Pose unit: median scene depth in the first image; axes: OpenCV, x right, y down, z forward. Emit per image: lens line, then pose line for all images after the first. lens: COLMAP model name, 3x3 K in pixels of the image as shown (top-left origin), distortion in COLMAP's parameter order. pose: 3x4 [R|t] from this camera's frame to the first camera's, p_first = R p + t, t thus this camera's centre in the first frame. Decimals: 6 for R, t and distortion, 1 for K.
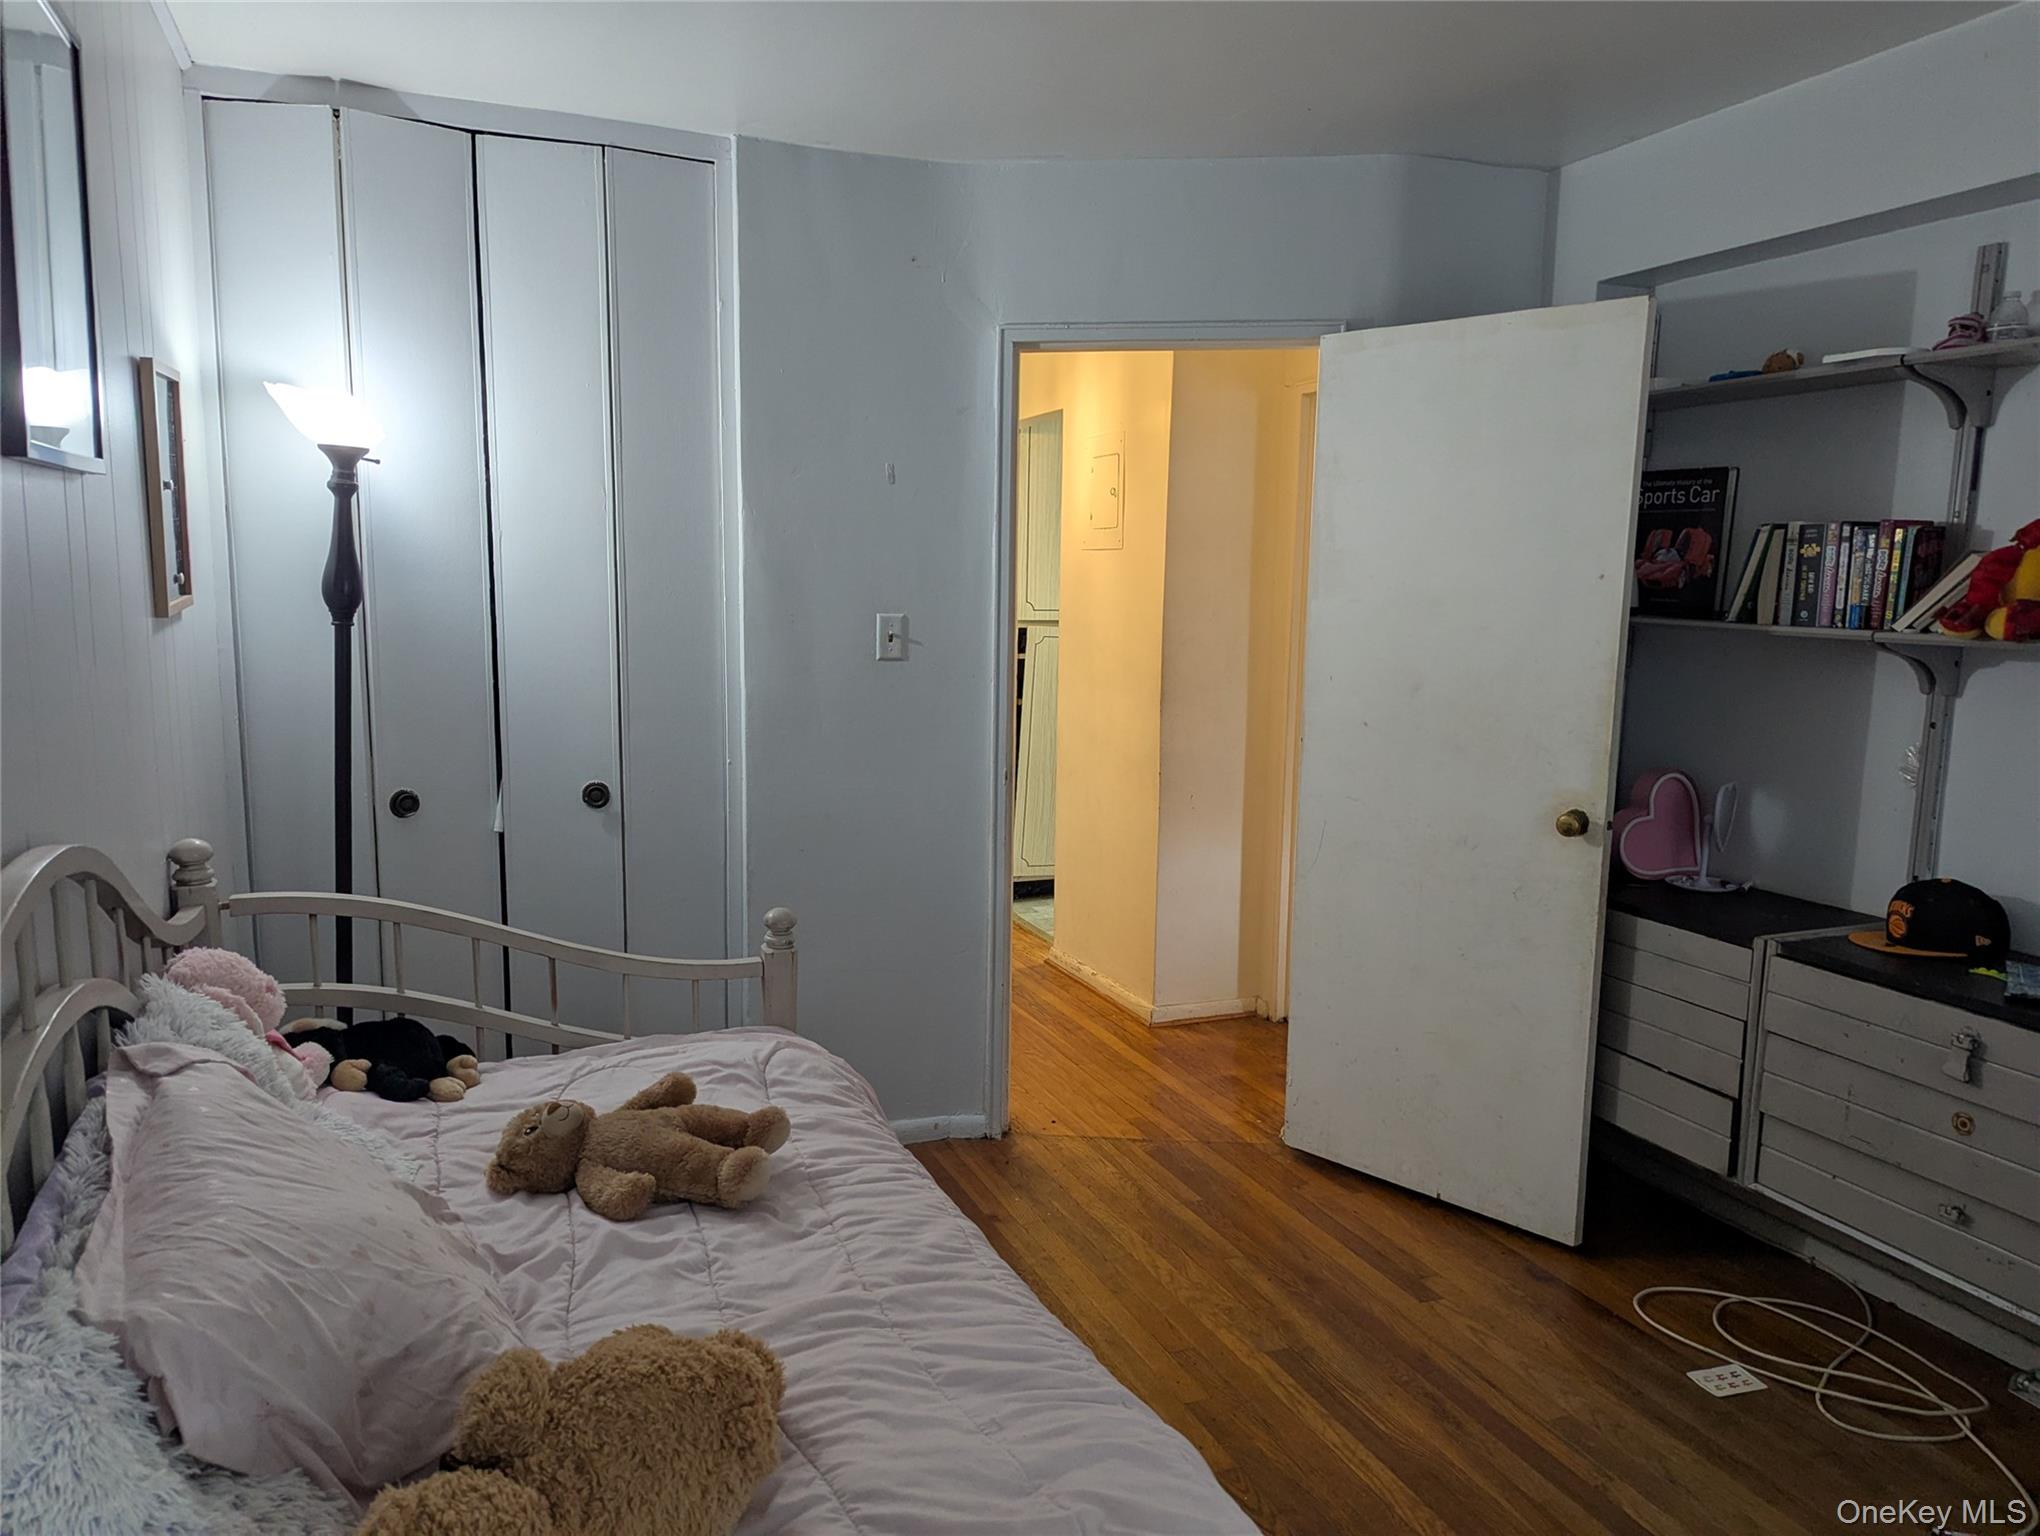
lens RADIAL K [[1431.9, 0, 1011.7], [0, 1431.9, 780.2], [0, 0, 1]] dist [0.023749, -0.022896]
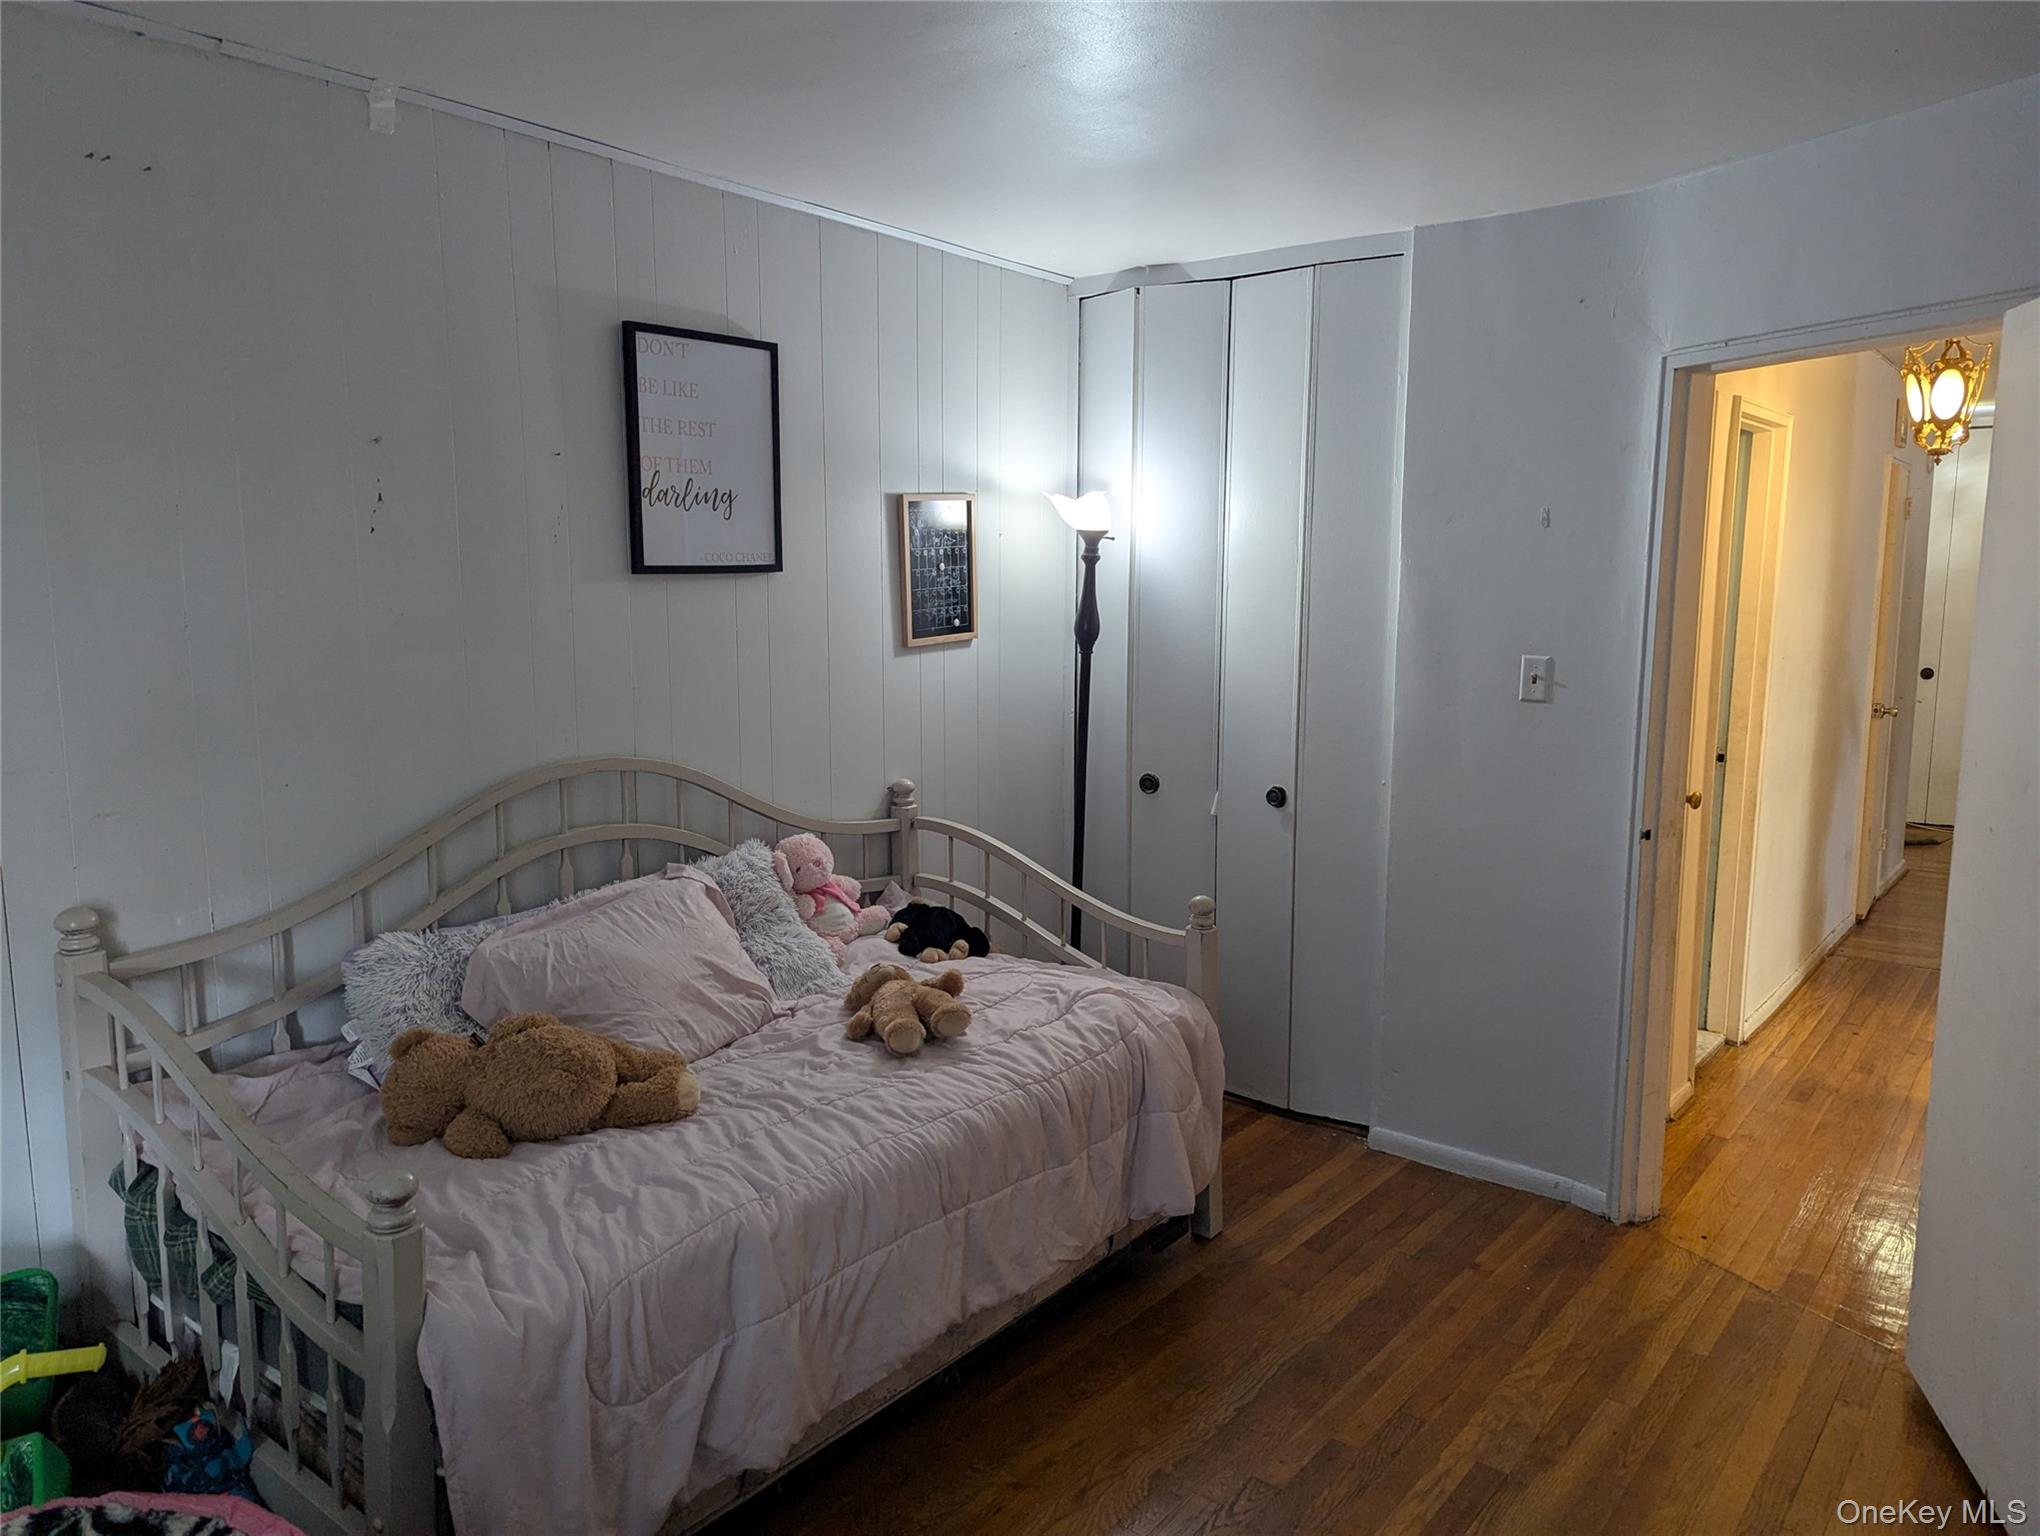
lens RADIAL K [[1431.9, 0, 1009.1], [0, 1431.9, 765.1], [0, 0, 1]] dist [0.023749, -0.022896]
pose [[0.491472, 0.099686, -0.865169, 0.754934], [-0.114978, 0.992159, 0.049002, -0.058305], [0.863270, 0.075392, 0.499080, 0.227270]]
